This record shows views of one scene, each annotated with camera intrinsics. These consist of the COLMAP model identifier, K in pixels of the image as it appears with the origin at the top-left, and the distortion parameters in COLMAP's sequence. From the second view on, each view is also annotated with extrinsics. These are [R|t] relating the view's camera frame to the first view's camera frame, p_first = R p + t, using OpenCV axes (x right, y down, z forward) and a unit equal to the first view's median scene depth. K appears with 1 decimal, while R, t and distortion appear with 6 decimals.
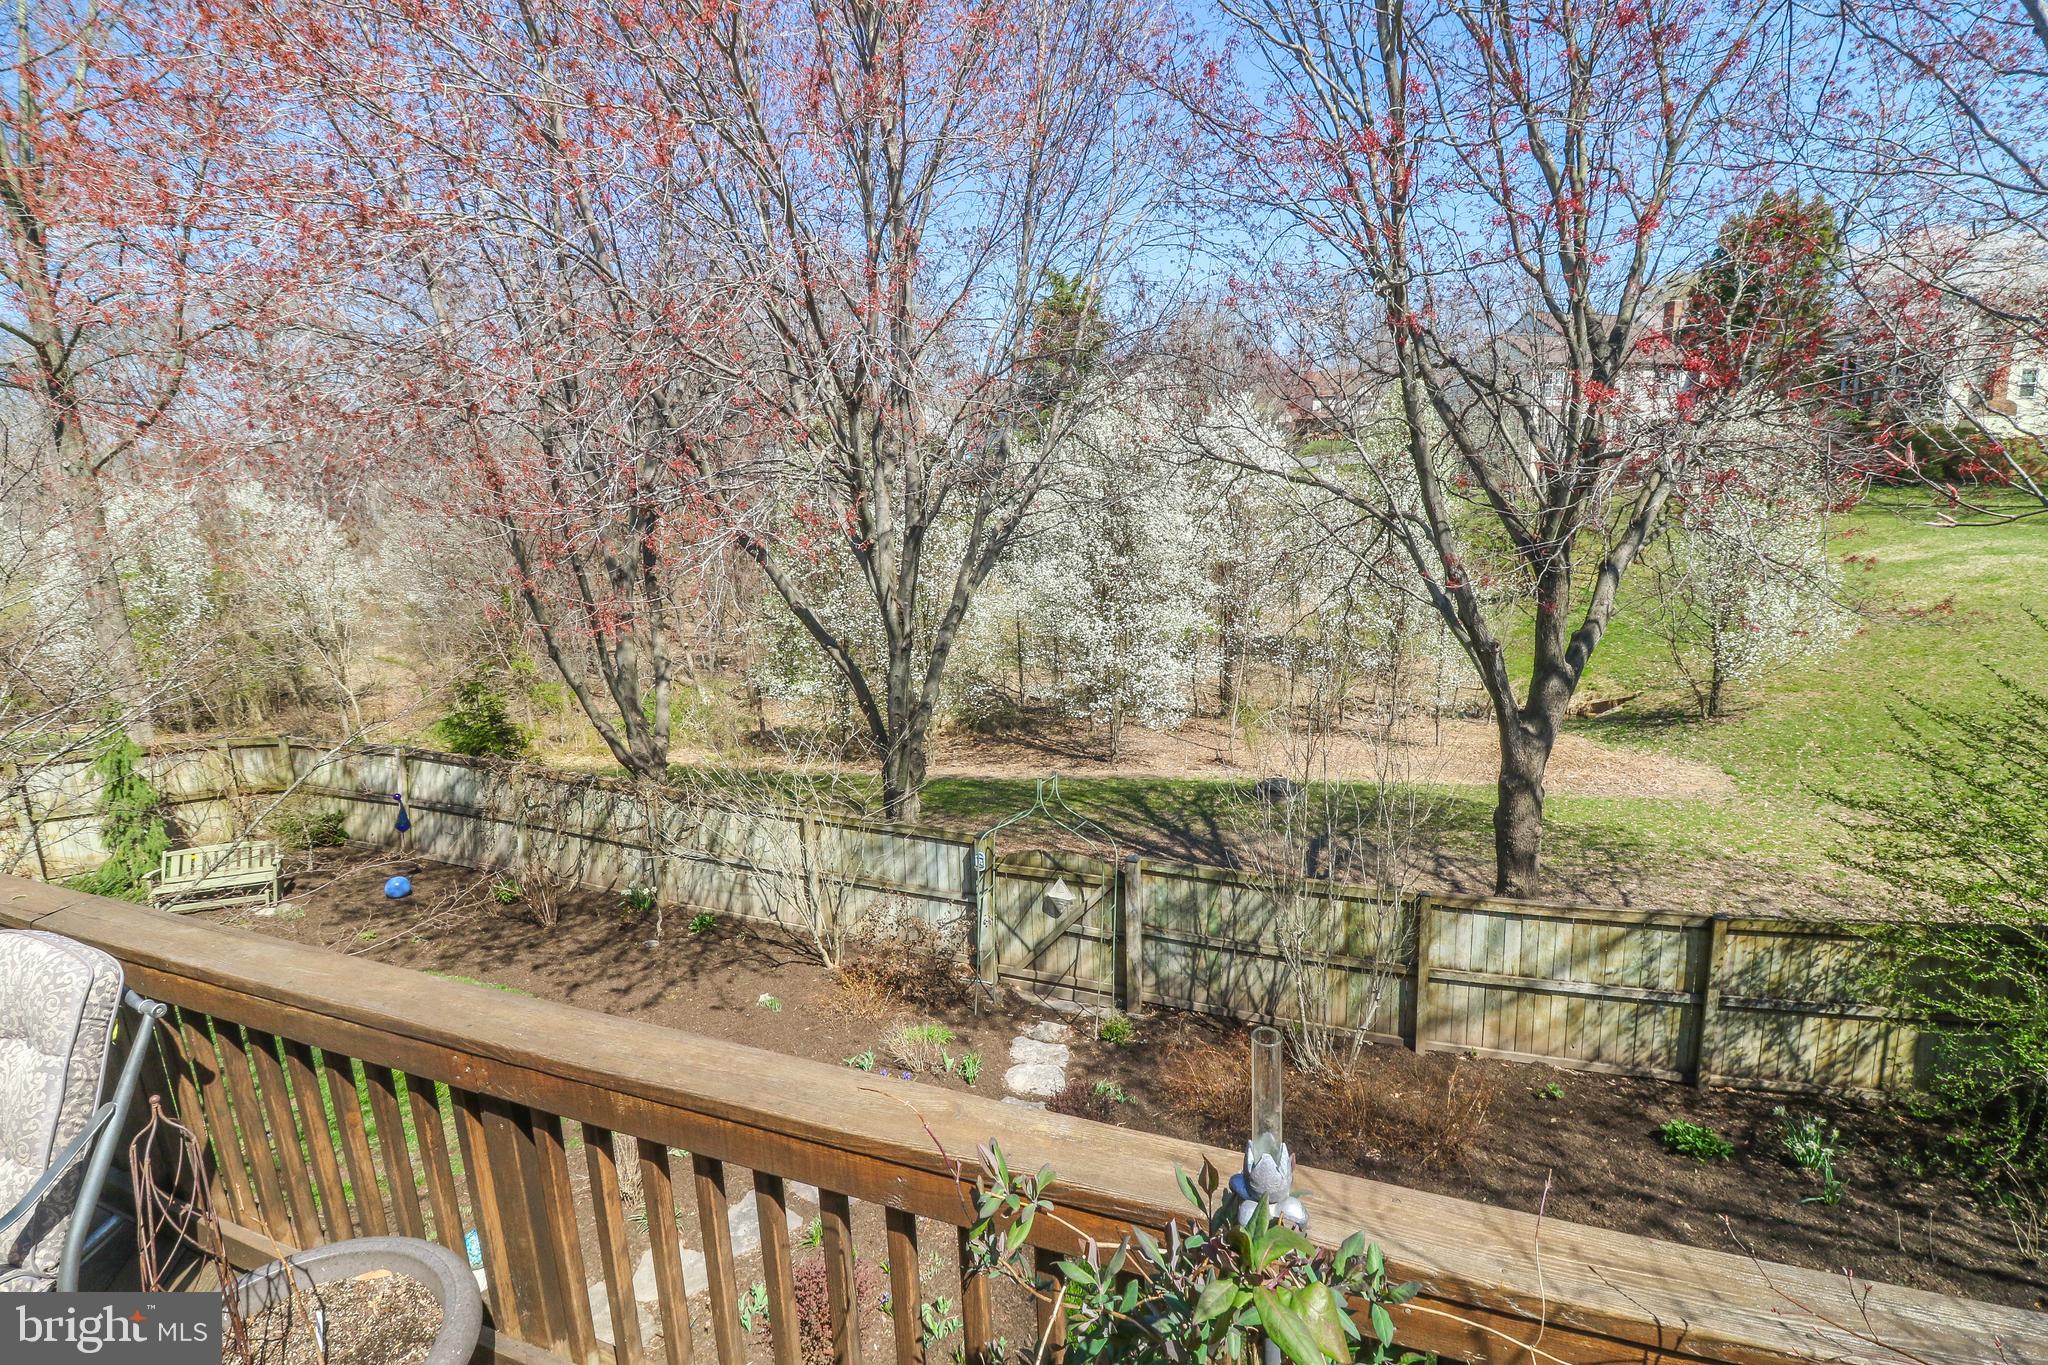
lens RADIAL K [[938.1, 0, 1028.9], [0, 938.1, 660.9], [0, 0, 1]] dist [0.001080, -0.013650]
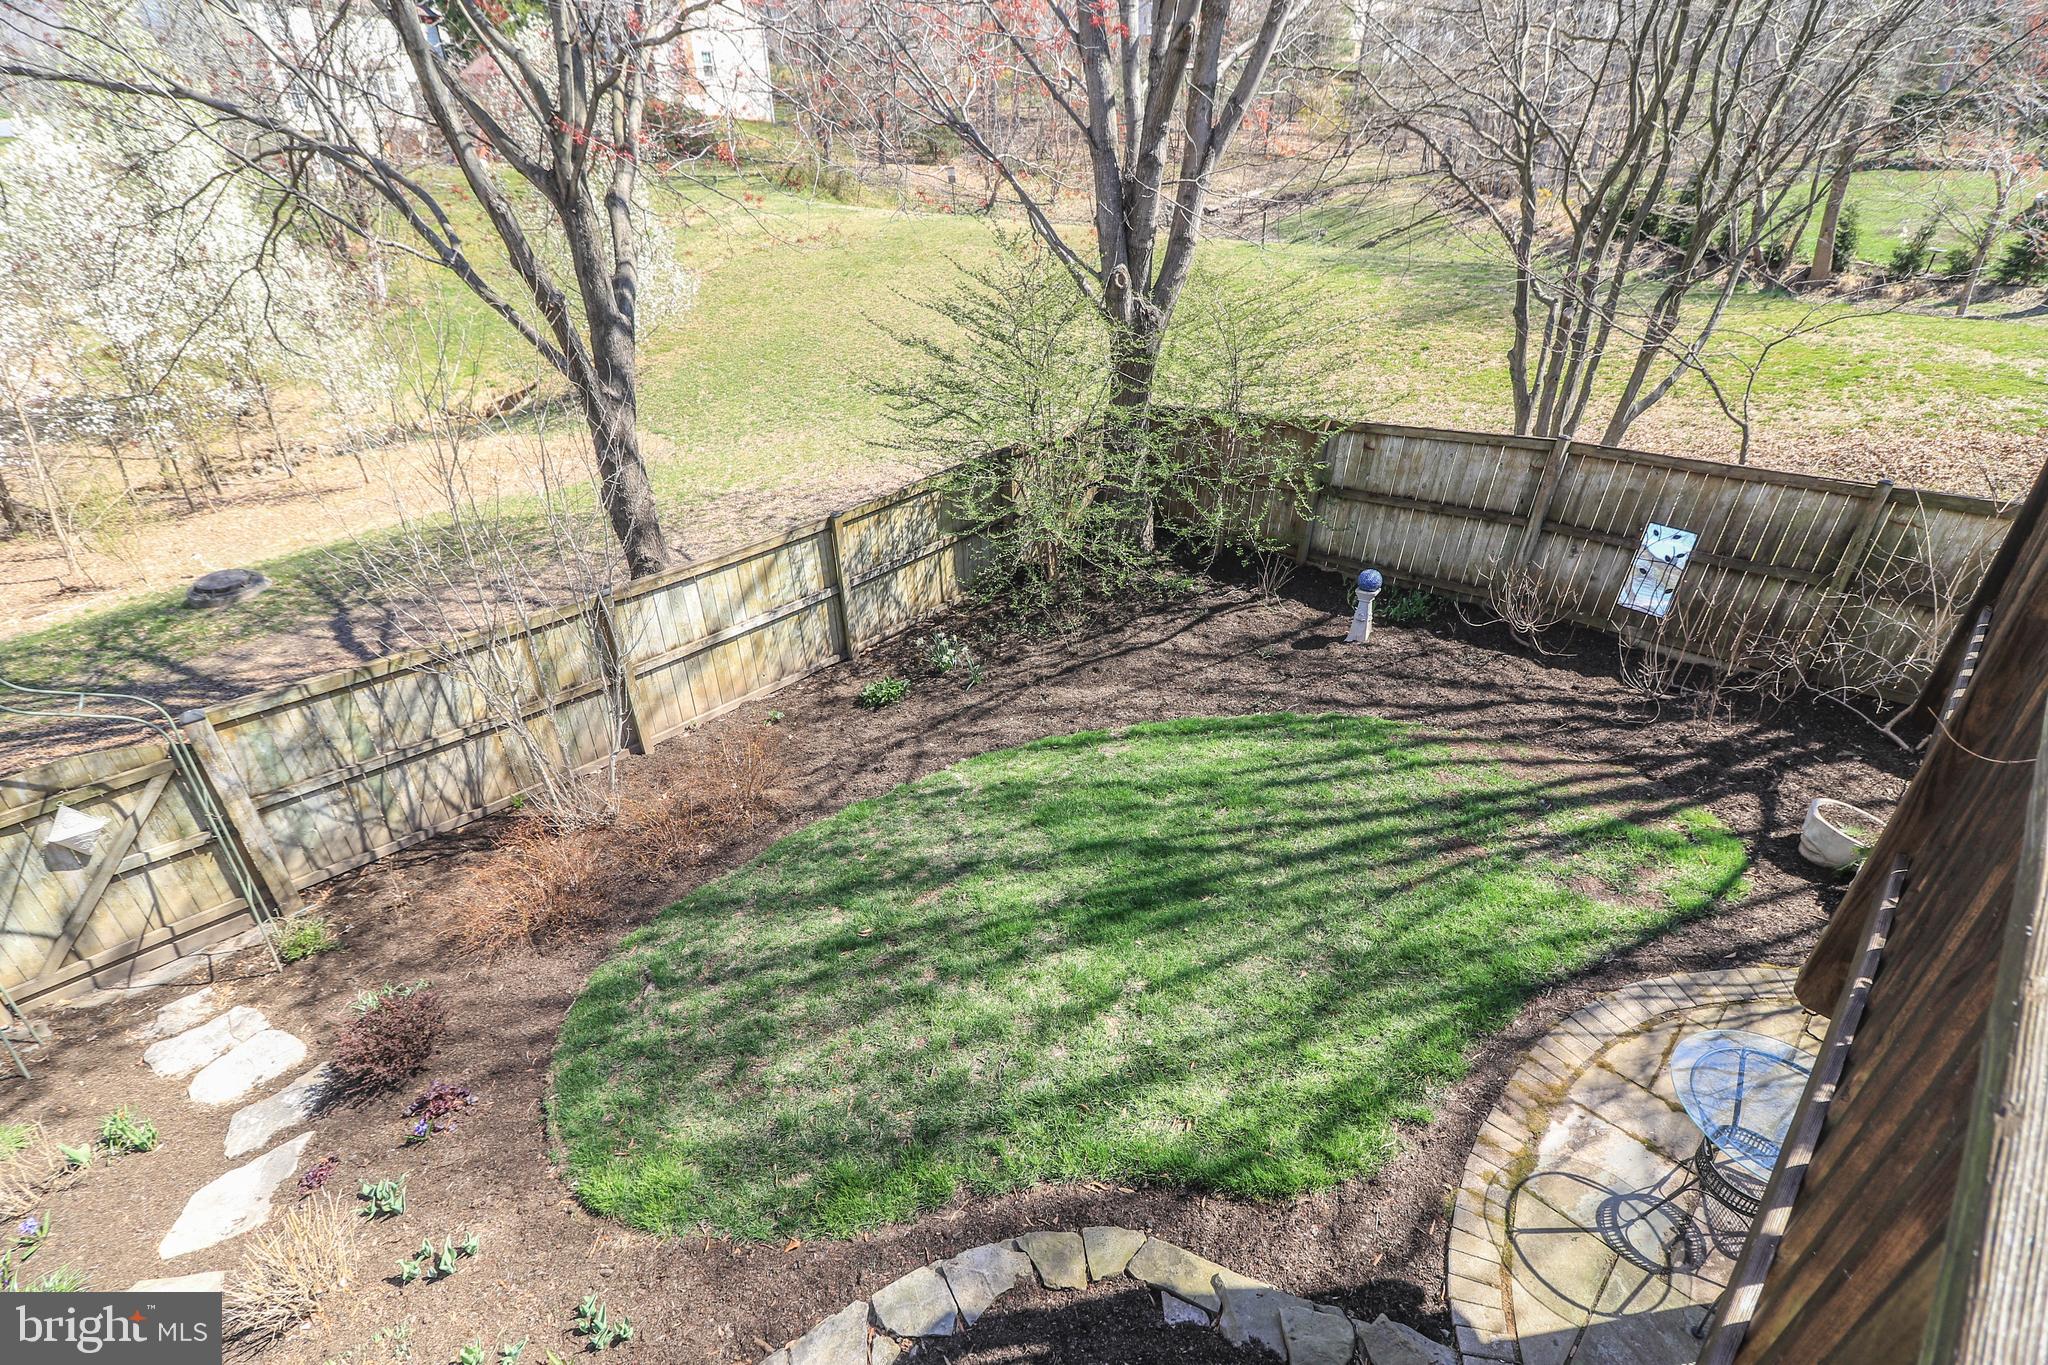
lens RADIAL K [[938.1, 0, 1028.9], [0, 938.1, 660.9], [0, 0, 1]] dist [0.001080, -0.013650]
pose [[0.435052, -0.416554, 0.798256, -0.111955], [0.164059, 0.908383, 0.384610, 0.020796], [-0.885333, -0.036365, 0.463533, 0.164674]]
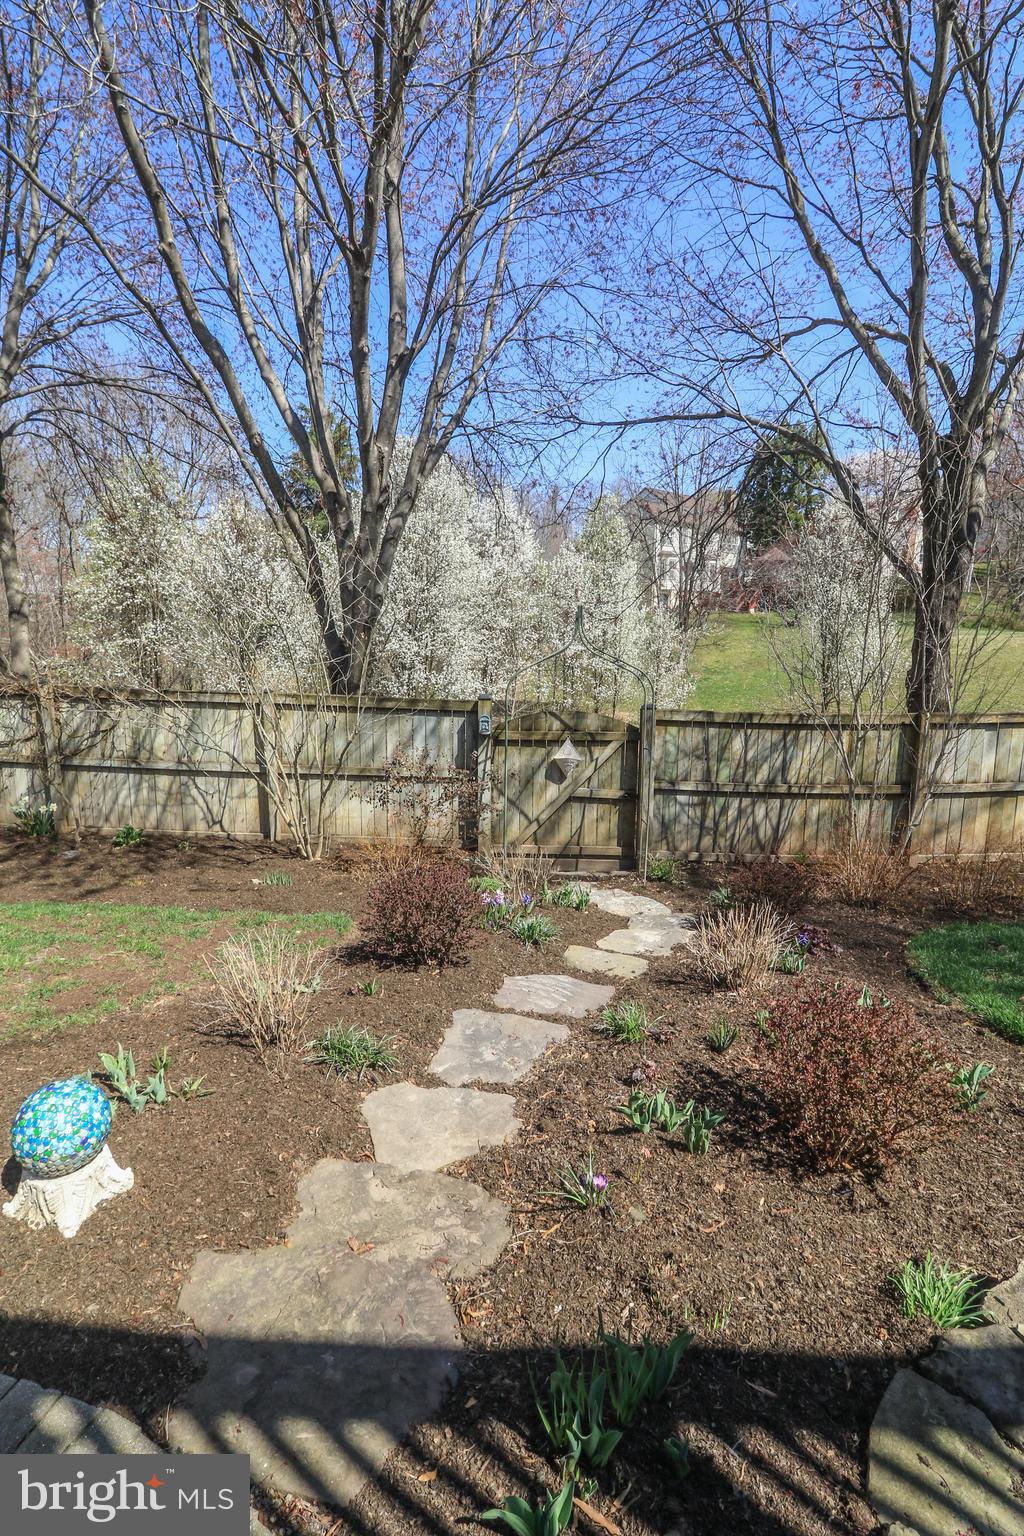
lens RADIAL K [[706.2, 0, 487.9], [0, 706.2, 770.4], [0, 0, 1]] dist [-0.056123, -0.000048]
pose [[0.953168, -0.040611, 0.299701, -0.227186], [0.034547, 0.999078, 0.025507, 0.210297], [-0.300461, -0.013958, 0.953692, 0.296897]]
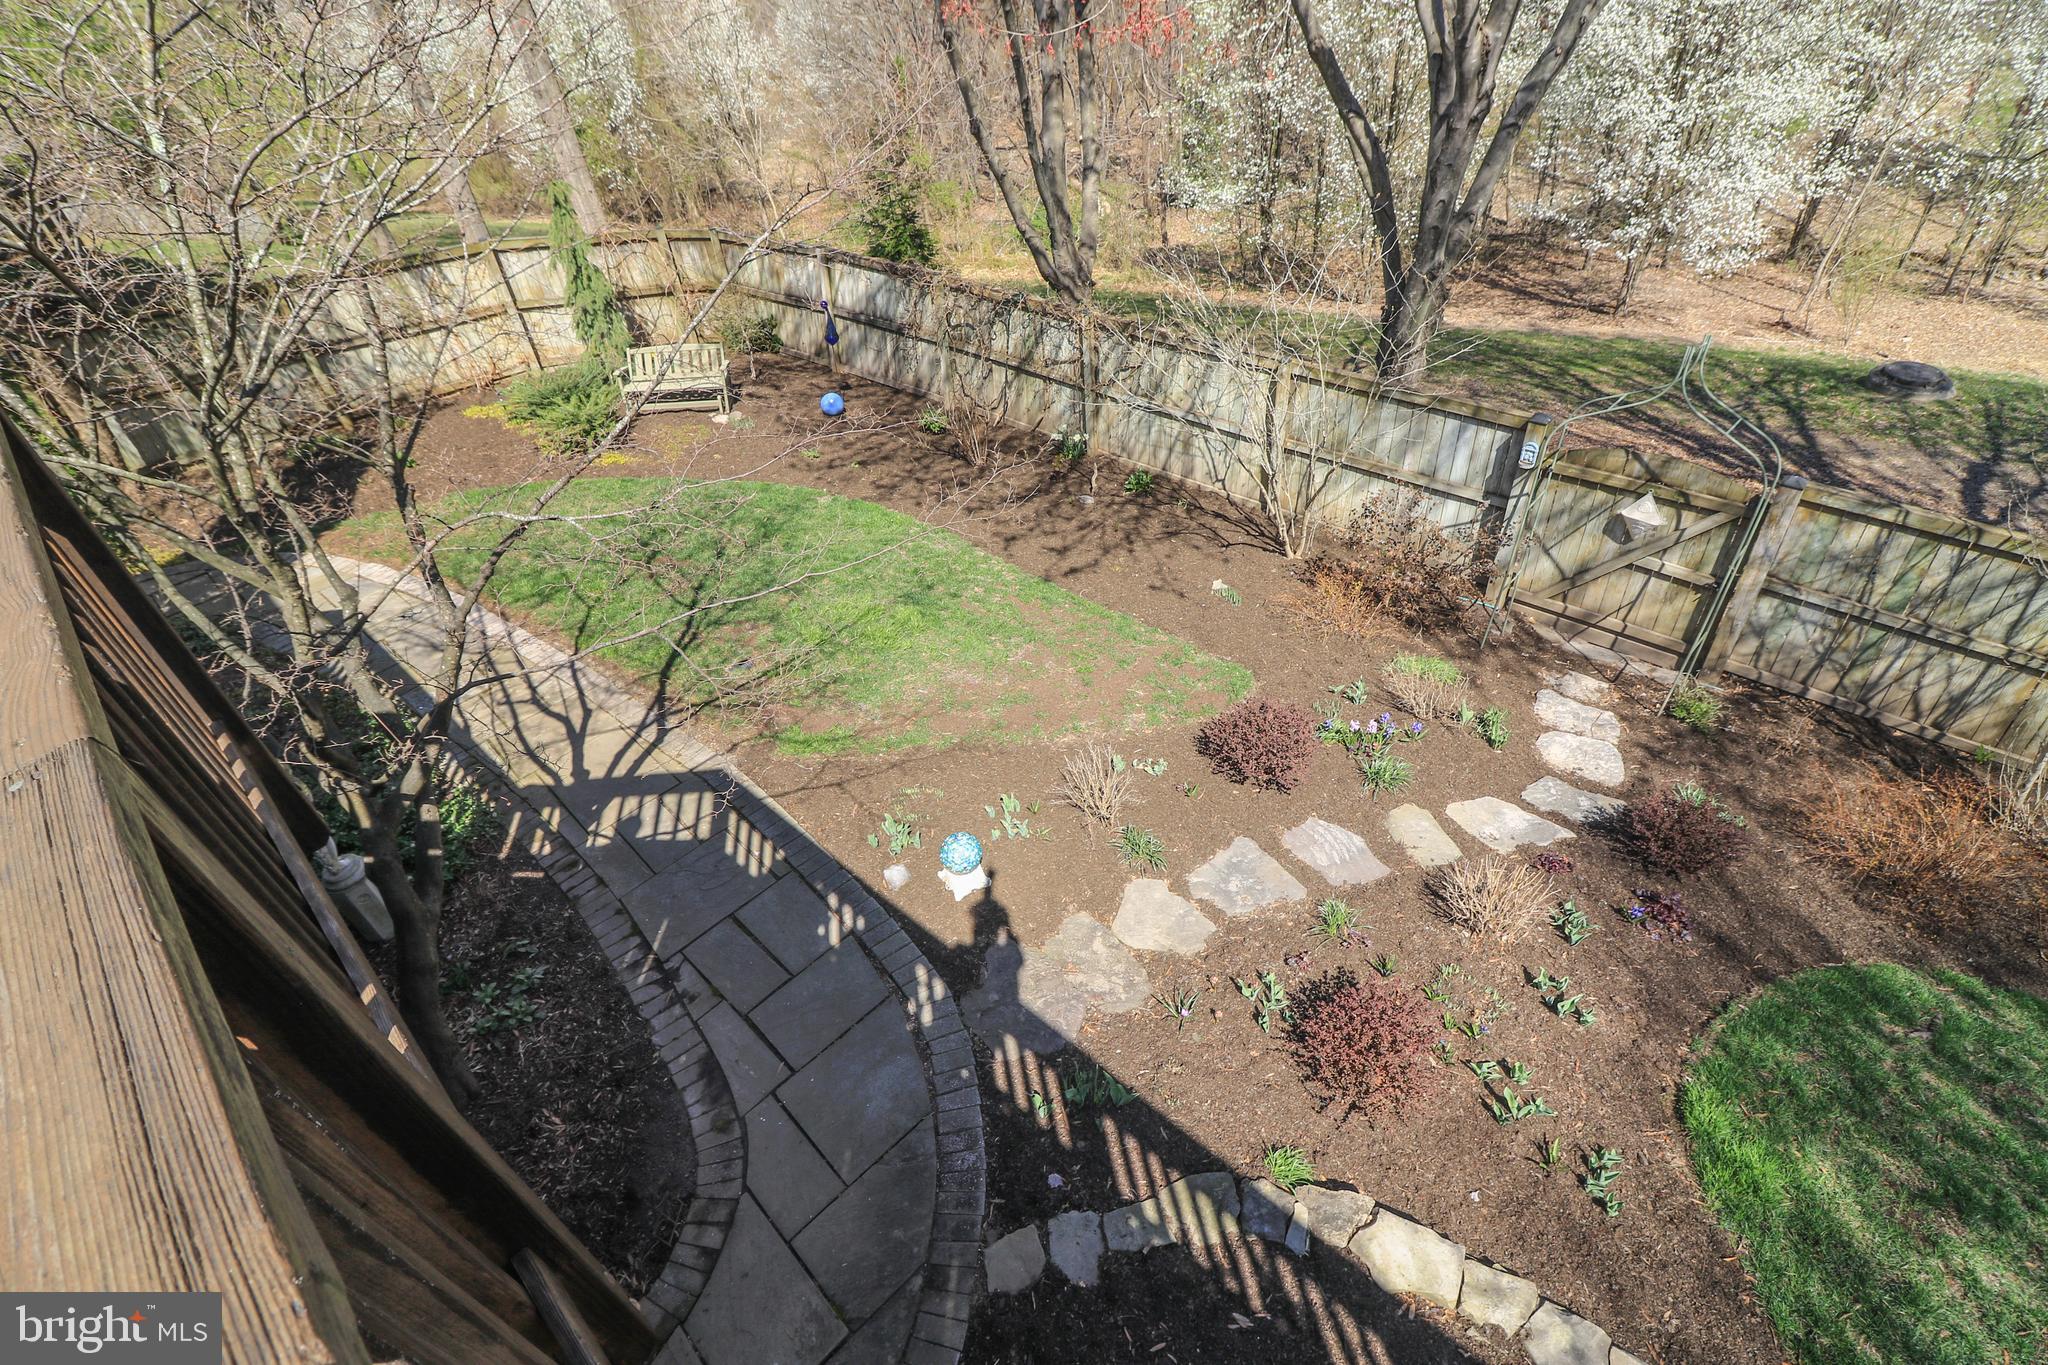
lens RADIAL K [[938.1, 0, 1028.9], [0, 938.1, 660.9], [0, 0, 1]] dist [0.001080, -0.013650]
pose [[0.927822, 0.188868, -0.321677, -0.129773], [-0.017635, 0.883593, 0.467923, 0.020101], [0.372607, -0.428477, 0.823147, 0.171225]]
